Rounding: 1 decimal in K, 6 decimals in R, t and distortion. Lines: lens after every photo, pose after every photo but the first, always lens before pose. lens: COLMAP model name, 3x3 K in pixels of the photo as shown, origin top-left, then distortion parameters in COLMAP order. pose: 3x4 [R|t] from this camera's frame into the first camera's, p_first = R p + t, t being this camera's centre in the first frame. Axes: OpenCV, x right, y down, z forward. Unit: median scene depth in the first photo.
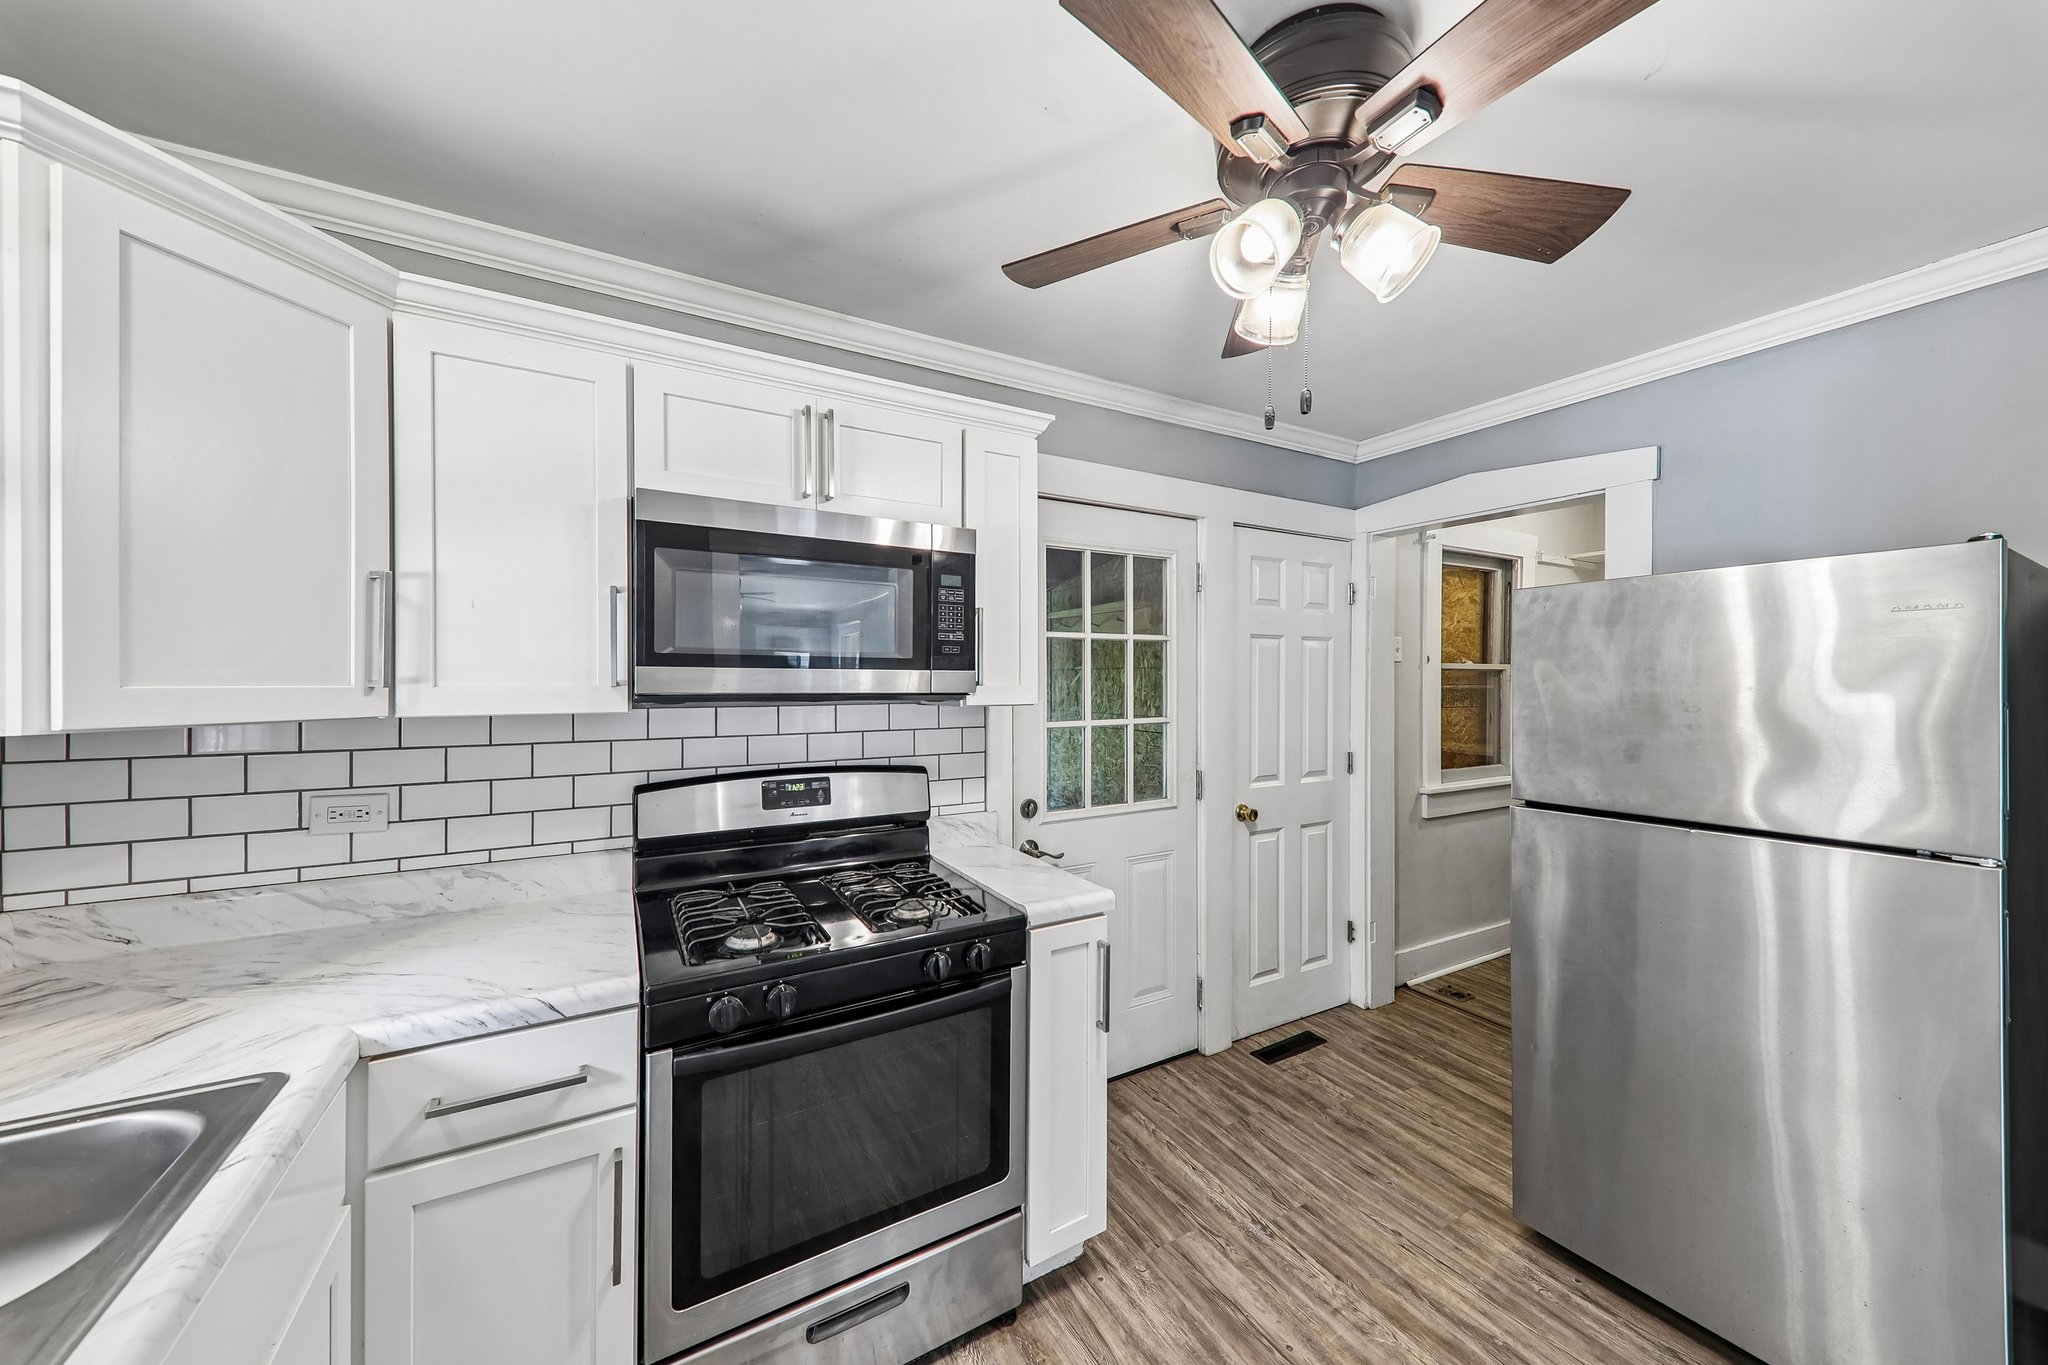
lens RADIAL K [[712.3, 0, 1017.5], [0, 712.3, 681.0], [0, 0, 1]] dist [0.017790, -0.005396]
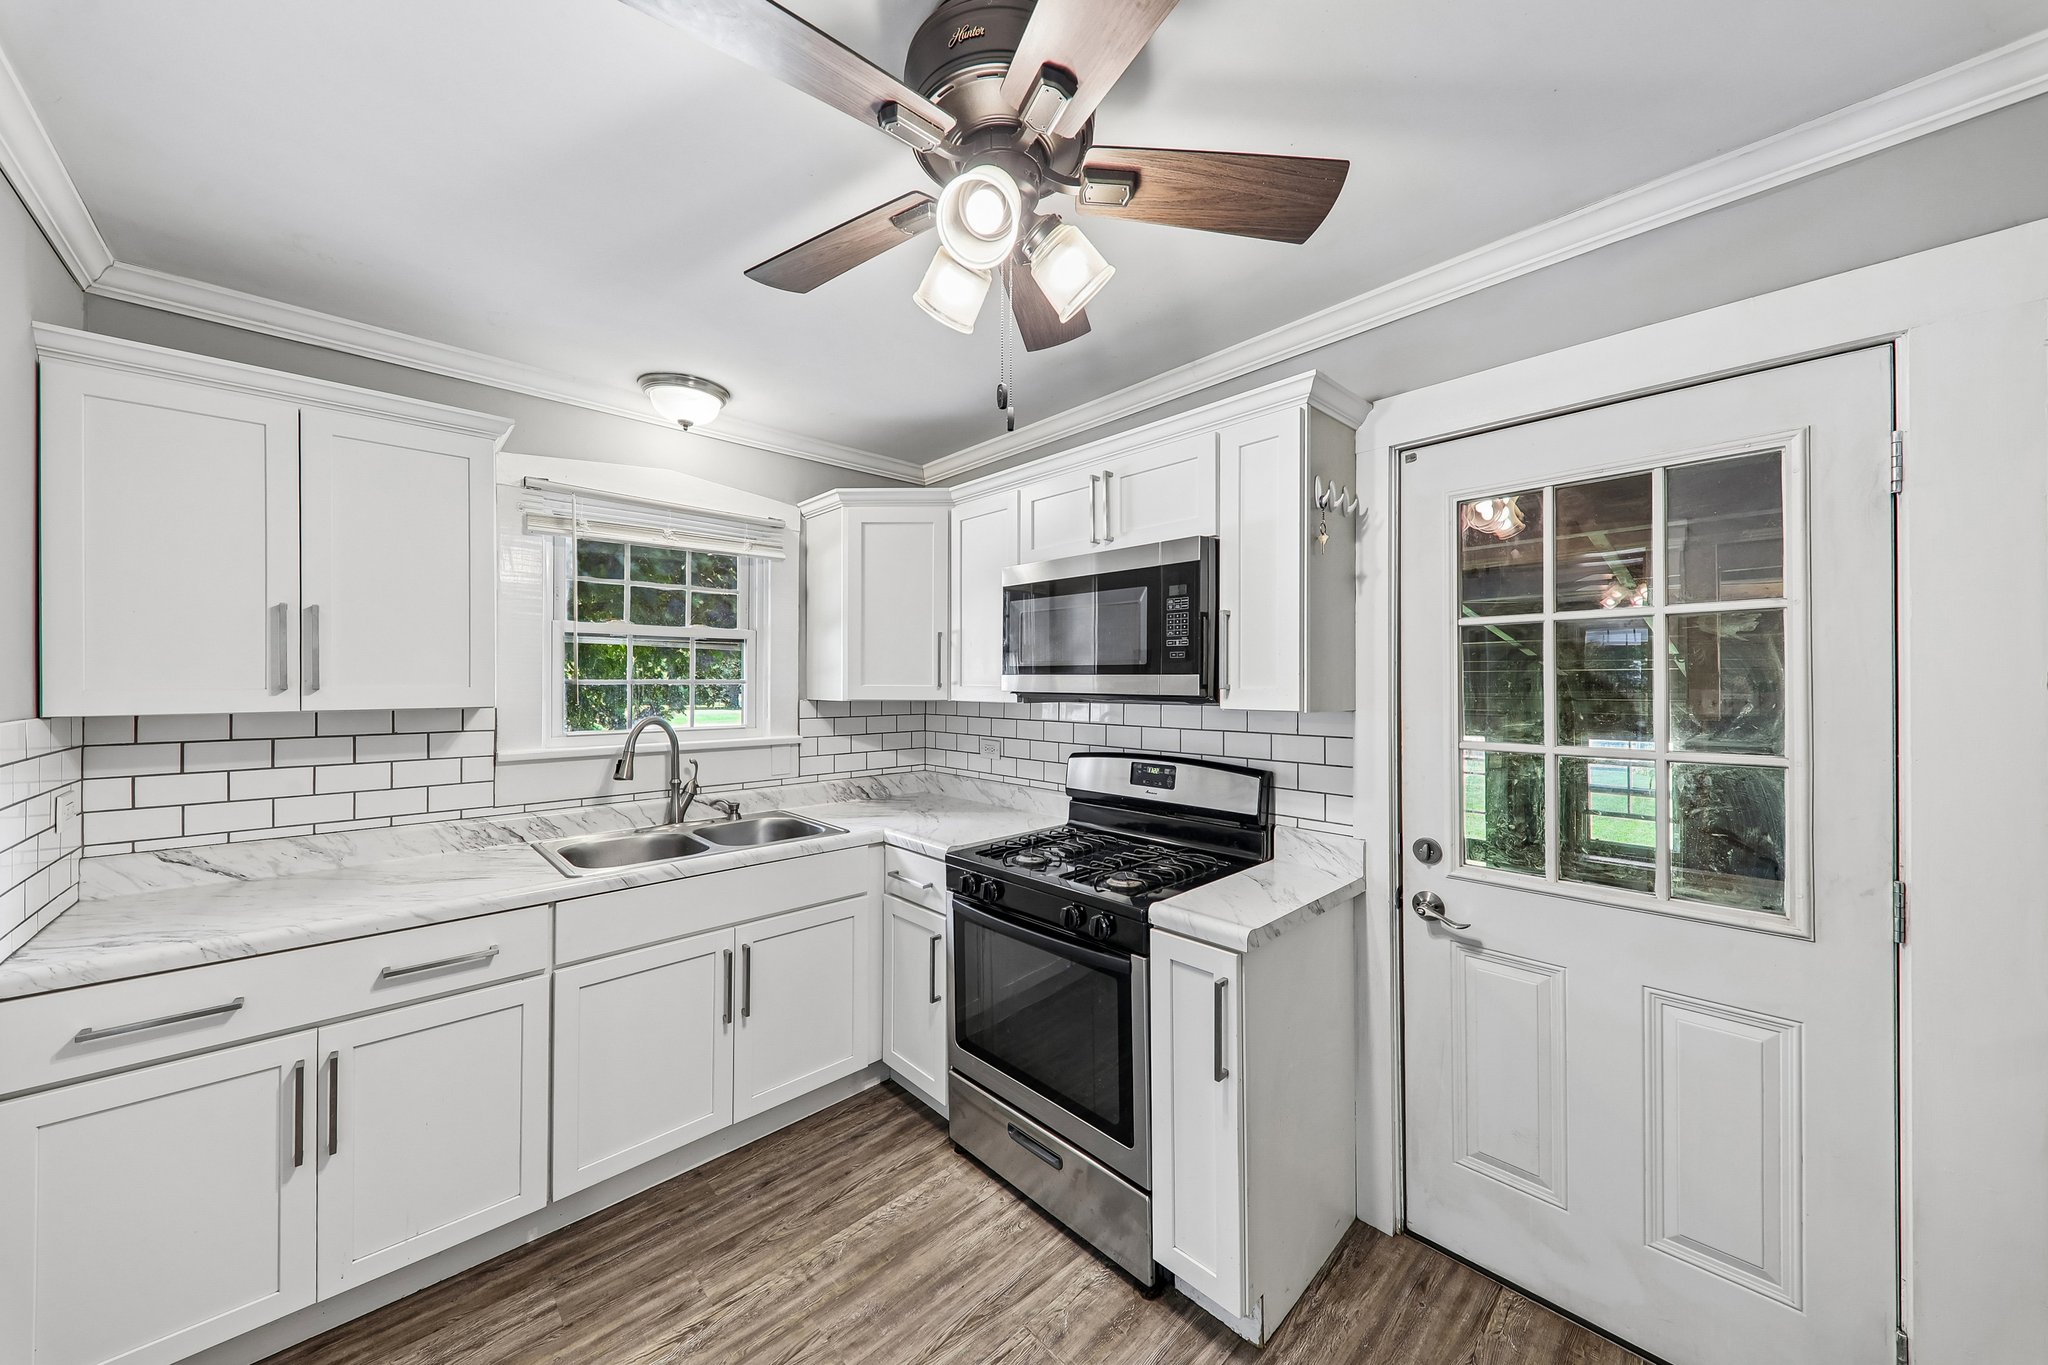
lens RADIAL K [[708.1, 0, 1020.2], [0, 708.1, 678.5], [0, 0, 1]] dist [0.017125, -0.005743]
pose [[0.239625, -0.004690, -0.970854, 0.890009], [-0.002314, 0.999983, -0.005402, -0.002589], [0.970863, 0.003541, 0.239610, 0.527664]]
